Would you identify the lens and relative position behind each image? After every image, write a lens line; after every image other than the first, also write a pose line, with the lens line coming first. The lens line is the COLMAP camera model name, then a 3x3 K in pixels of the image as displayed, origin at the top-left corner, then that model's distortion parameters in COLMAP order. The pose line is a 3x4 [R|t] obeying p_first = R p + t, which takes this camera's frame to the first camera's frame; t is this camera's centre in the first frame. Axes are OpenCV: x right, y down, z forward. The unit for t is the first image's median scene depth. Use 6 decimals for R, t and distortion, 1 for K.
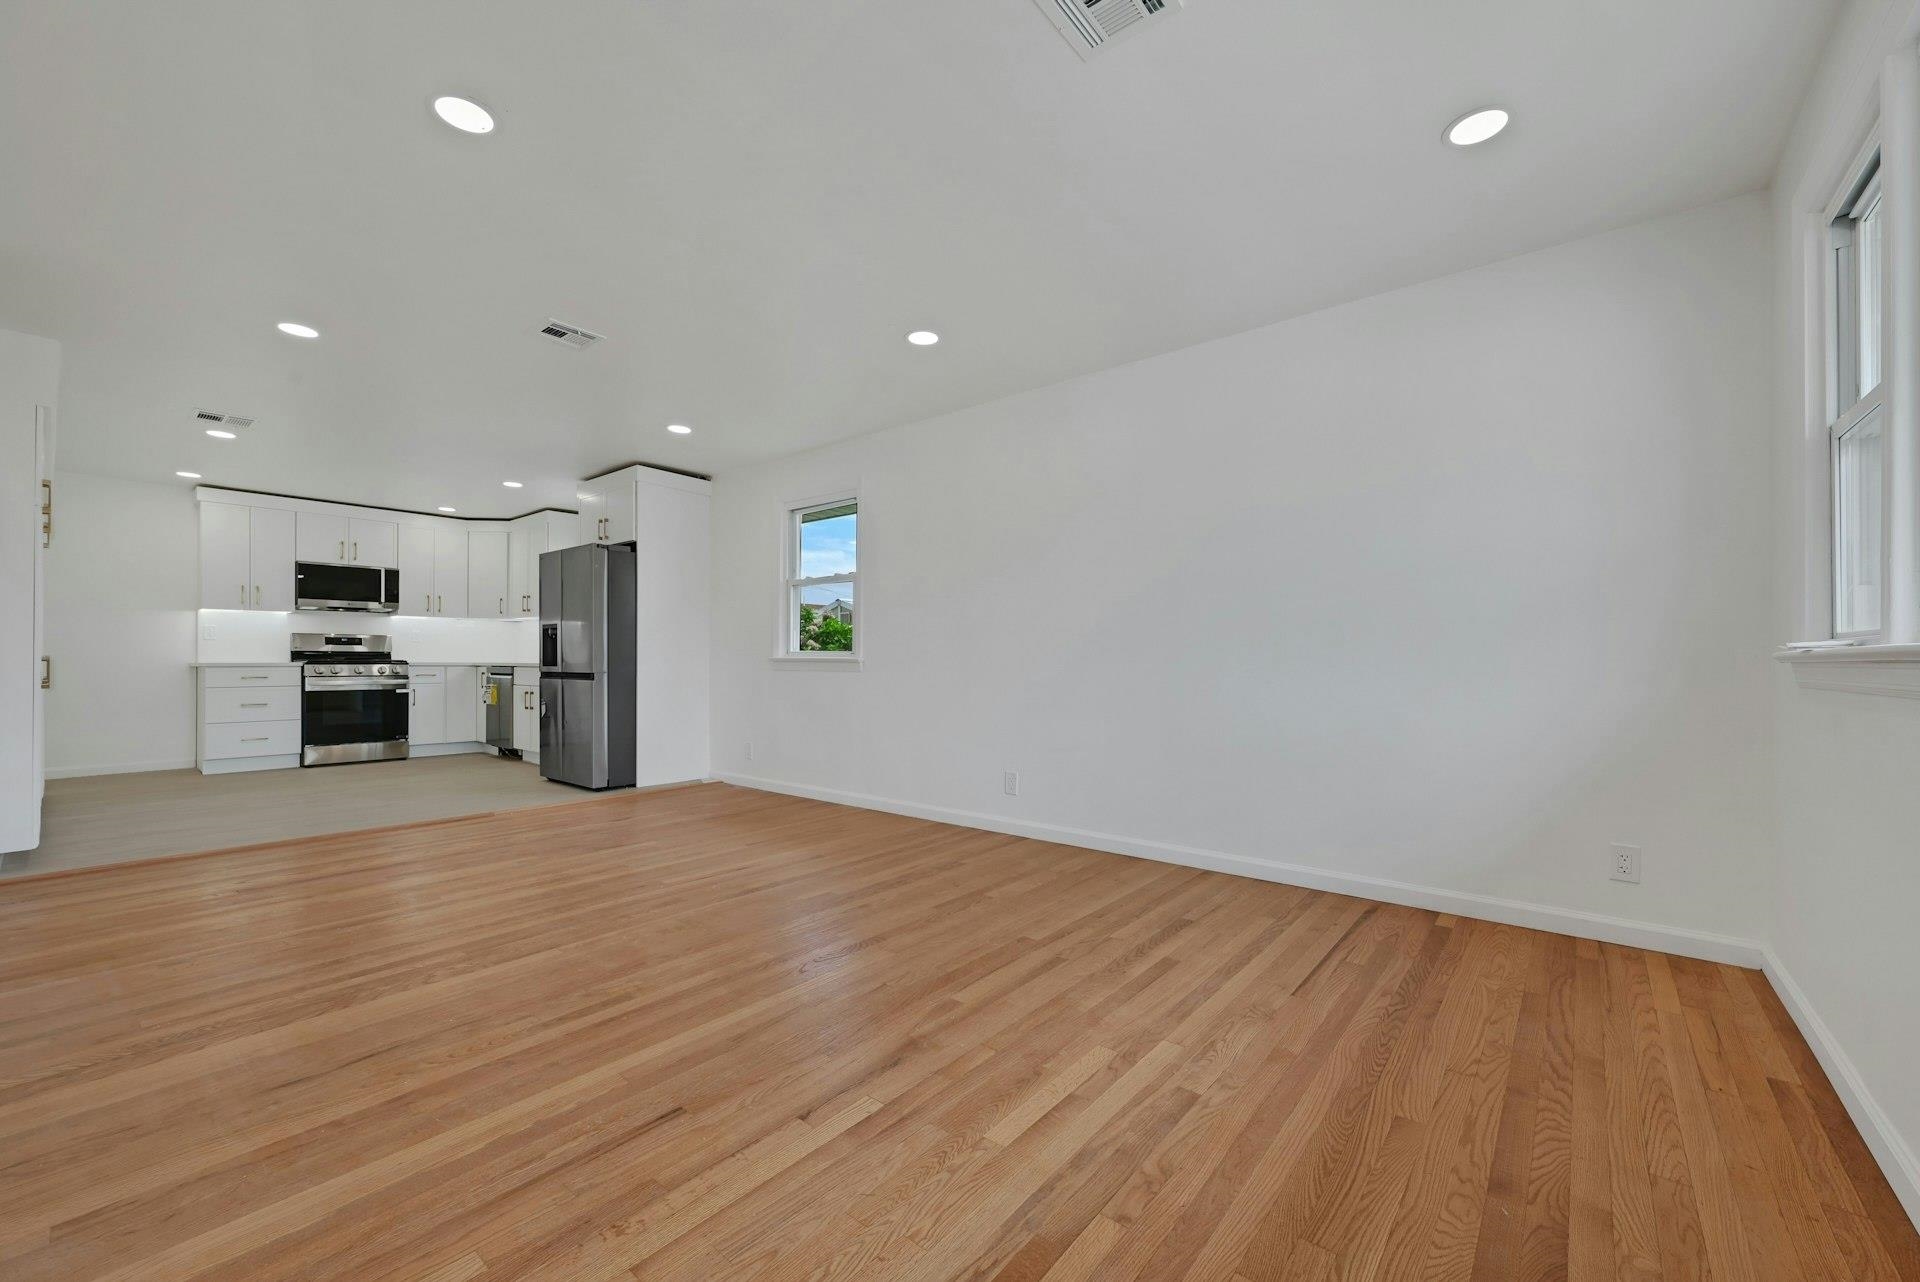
lens RADIAL K [[754.6, 0, 948.4], [0, 754.6, 655.1], [0, 0, 1]] dist [0.000955, 0.000119]
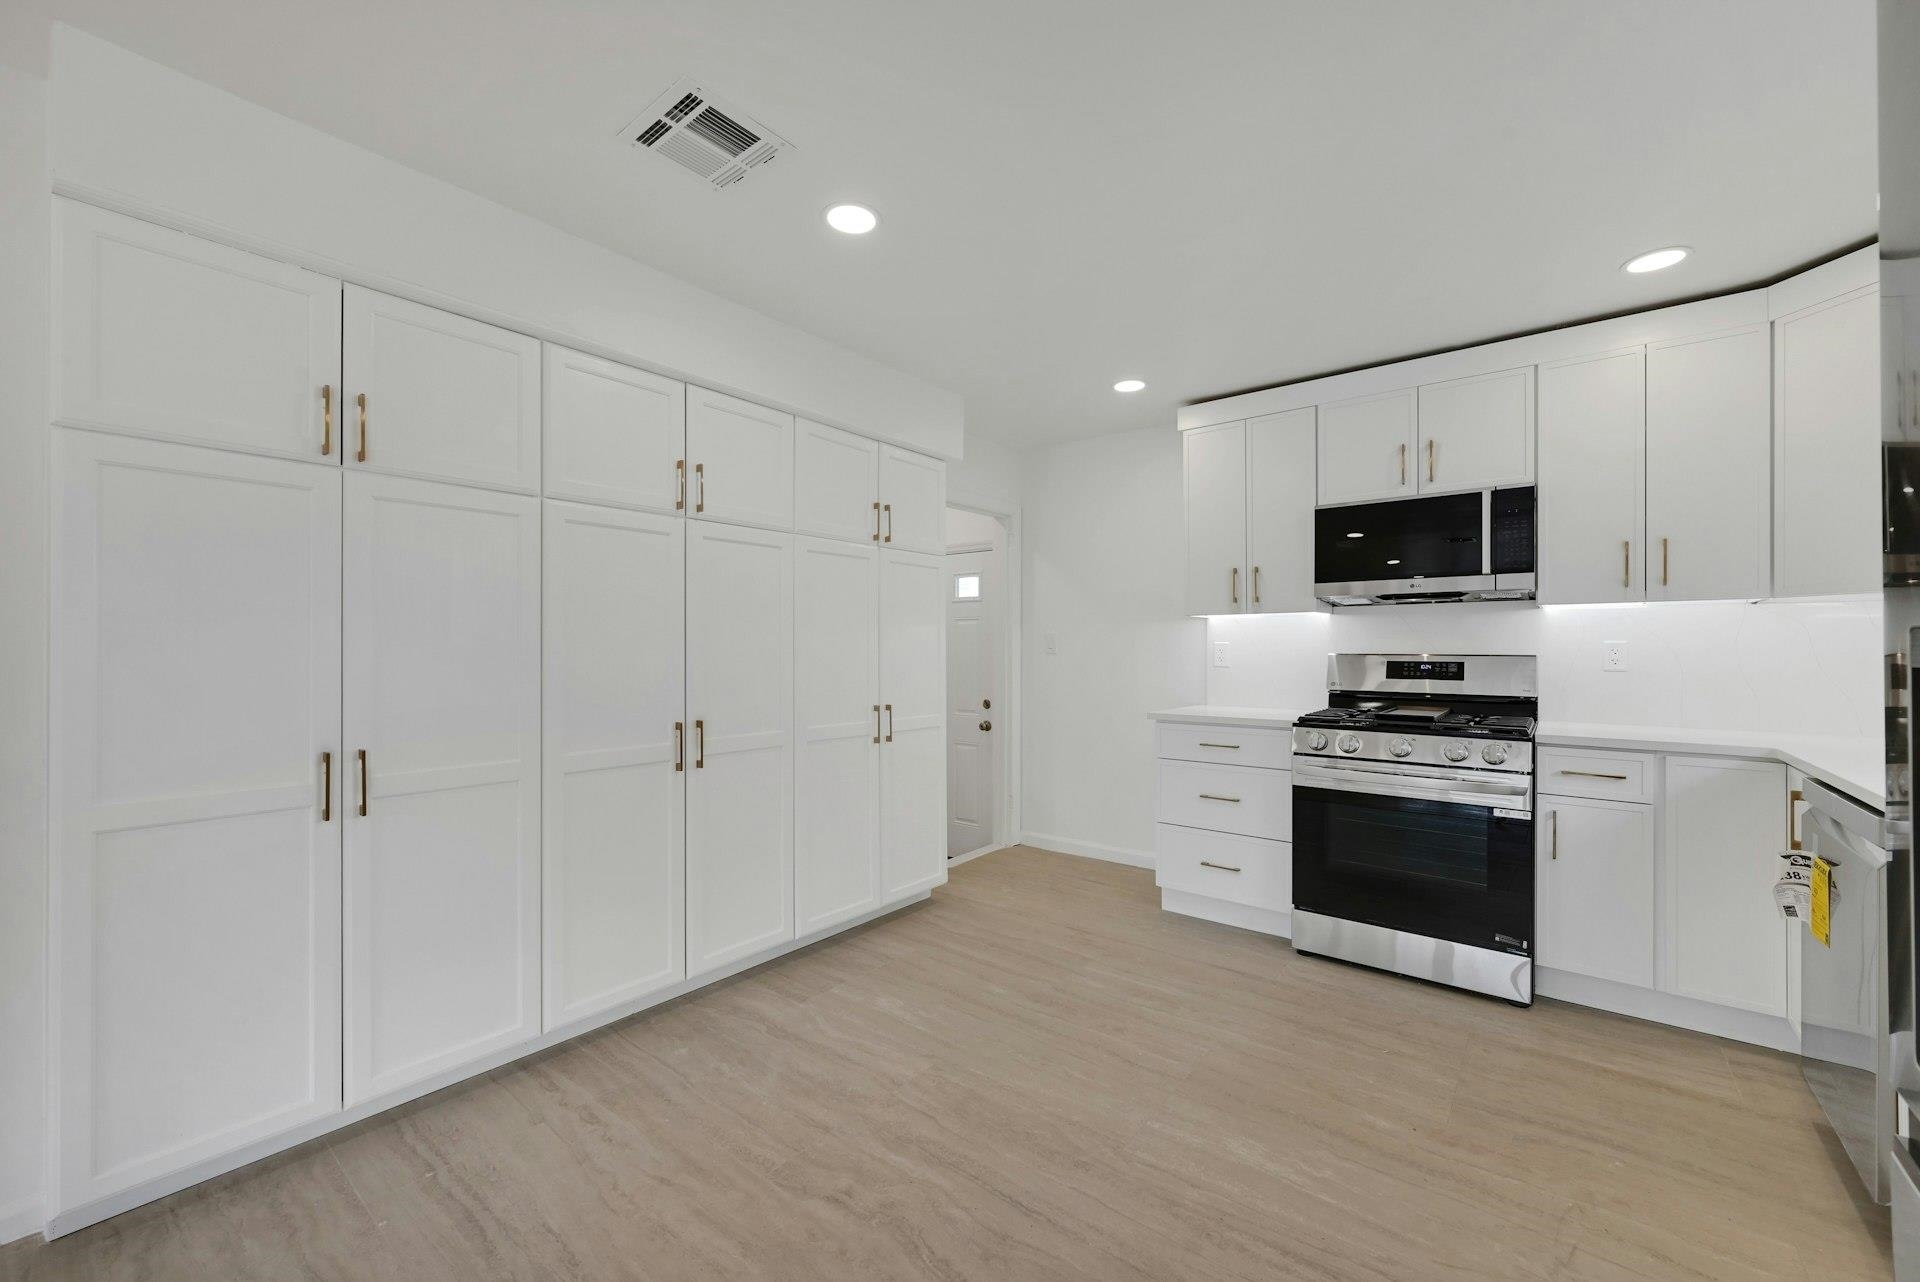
lens RADIAL K [[754.6, 0, 978.3], [0, 754.6, 648.1], [0, 0, 1]] dist [0.000955, 0.000119]
pose [[0.031464, -0.004181, -0.999496, -0.374370], [0.005970, 0.999974, -0.003995, -0.032427], [0.999487, -0.005842, 0.031489, 0.741376]]
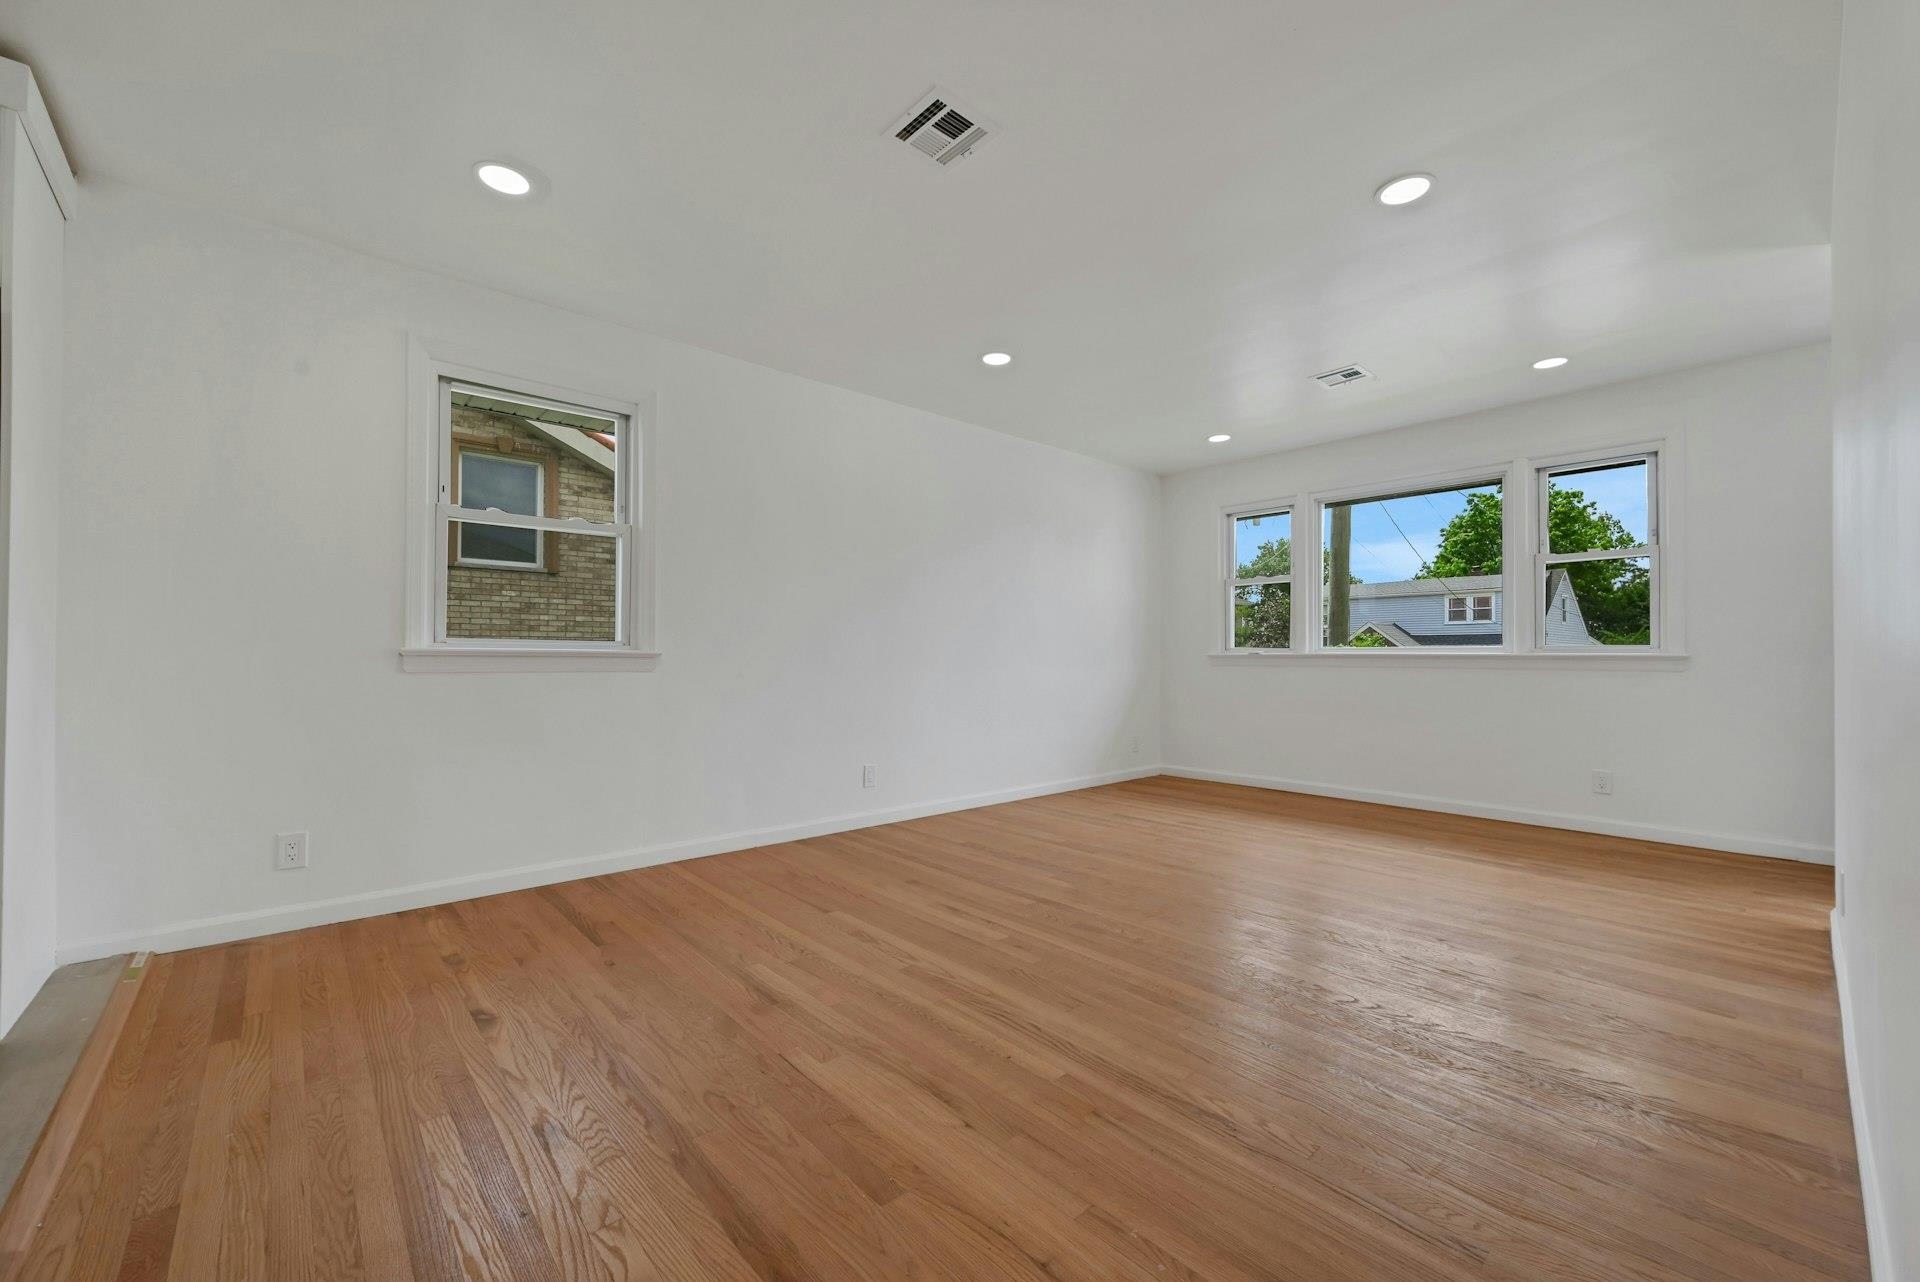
lens RADIAL K [[754.6, 0, 973.7], [0, 754.6, 658.8], [0, 0, 1]] dist [0.000955, 0.000119]
pose [[0.137376, -0.001578, 0.990518, -0.548315], [-0.005487, 0.999982, 0.002354, 0.004382], [-0.990504, -0.005758, 0.137365, 0.438540]]
